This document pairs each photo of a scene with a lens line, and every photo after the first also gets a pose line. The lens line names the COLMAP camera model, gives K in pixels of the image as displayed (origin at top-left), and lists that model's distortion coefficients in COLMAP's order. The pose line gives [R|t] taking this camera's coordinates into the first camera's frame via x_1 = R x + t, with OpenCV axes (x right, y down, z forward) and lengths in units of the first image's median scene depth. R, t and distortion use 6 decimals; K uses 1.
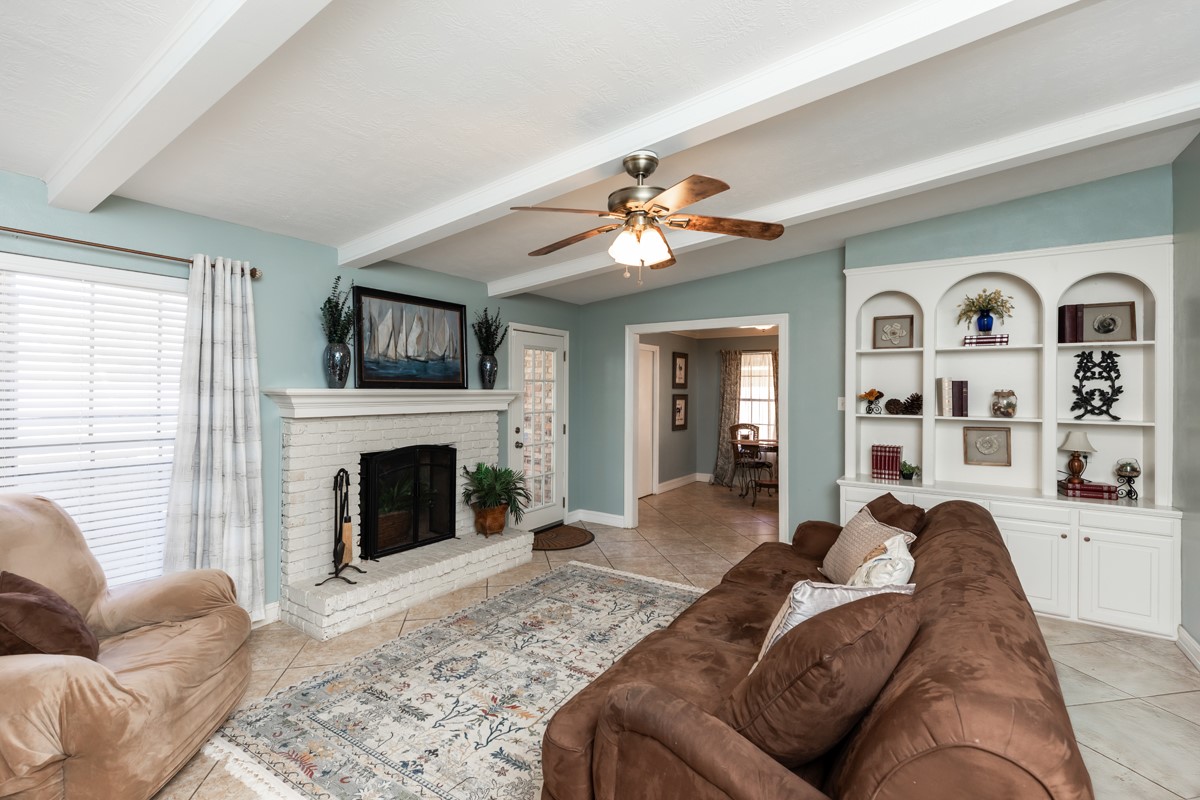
lens RADIAL K [[548.3, 0, 595.3], [0, 548.3, 392.3], [0, 0, 1]] dist [0.005396, 0.000196]
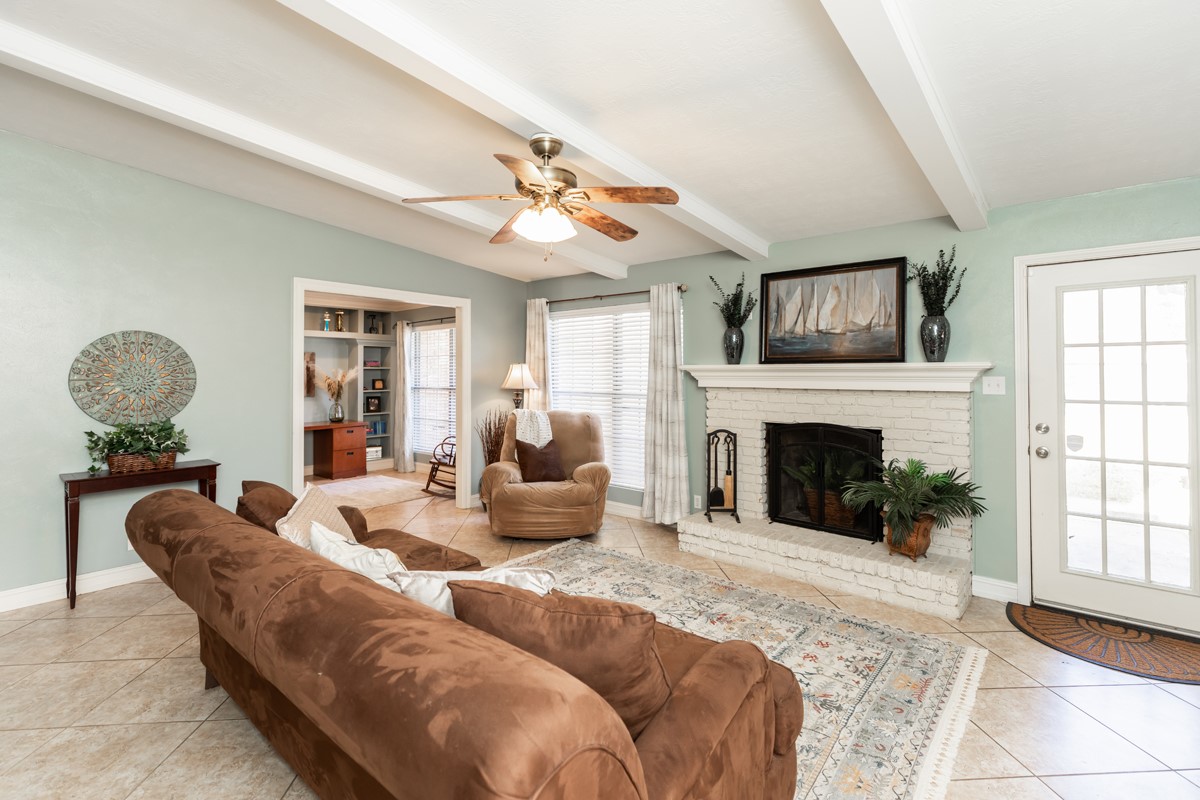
lens RADIAL K [[548.3, 0, 593.7], [0, 548.3, 364.4], [0, 0, 1]] dist [0.005396, 0.000196]
pose [[-0.133415, -0.019610, -0.990866, 0.745360], [-0.003776, 0.999807, -0.019279, 0.016311], [0.991053, 0.001170, -0.133463, 0.816419]]
